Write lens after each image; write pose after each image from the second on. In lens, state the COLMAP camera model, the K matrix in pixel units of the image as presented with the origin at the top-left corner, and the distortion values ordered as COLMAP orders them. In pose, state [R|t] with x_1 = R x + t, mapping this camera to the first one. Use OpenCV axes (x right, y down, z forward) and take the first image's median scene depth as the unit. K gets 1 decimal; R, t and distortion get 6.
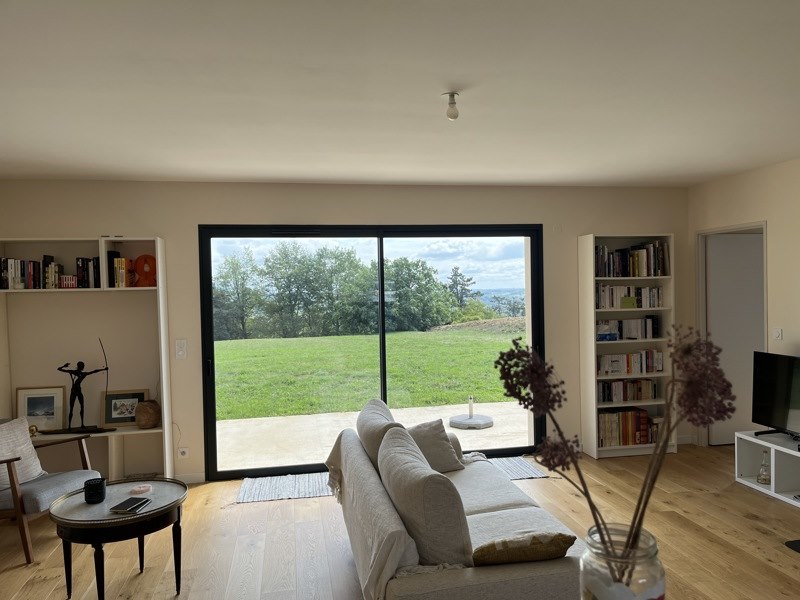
lens RADIAL K [[602.1, 0, 397.6], [0, 602.1, 300.3], [0, 0, 1]] dist [0.034035, -0.019313]
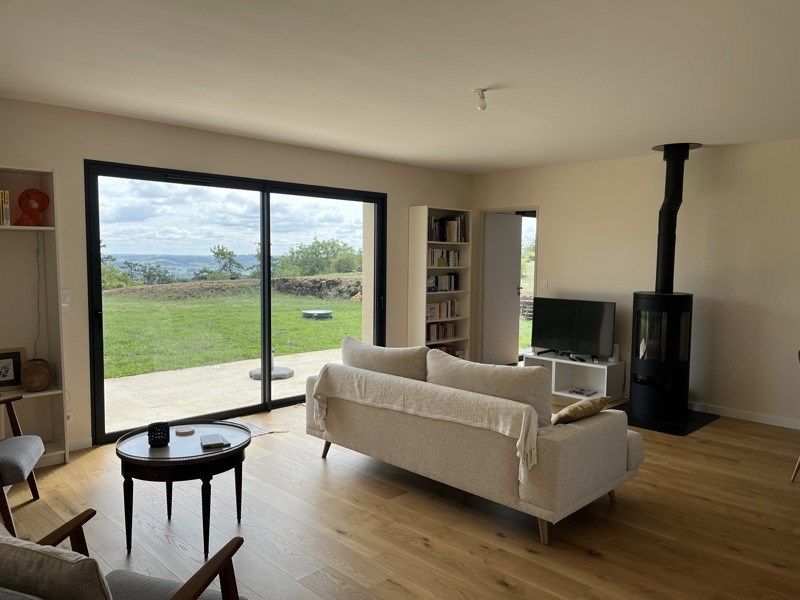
lens RADIAL K [[602.1, 0, 400.9], [0, 602.1, 299.5], [0, 0, 1]] dist [0.034035, -0.019313]
pose [[0.829943, -0.009084, 0.557774, -0.395884], [-0.019342, 0.998798, 0.045047, 0.026877], [-0.557513, -0.048175, 0.828769, -0.000746]]
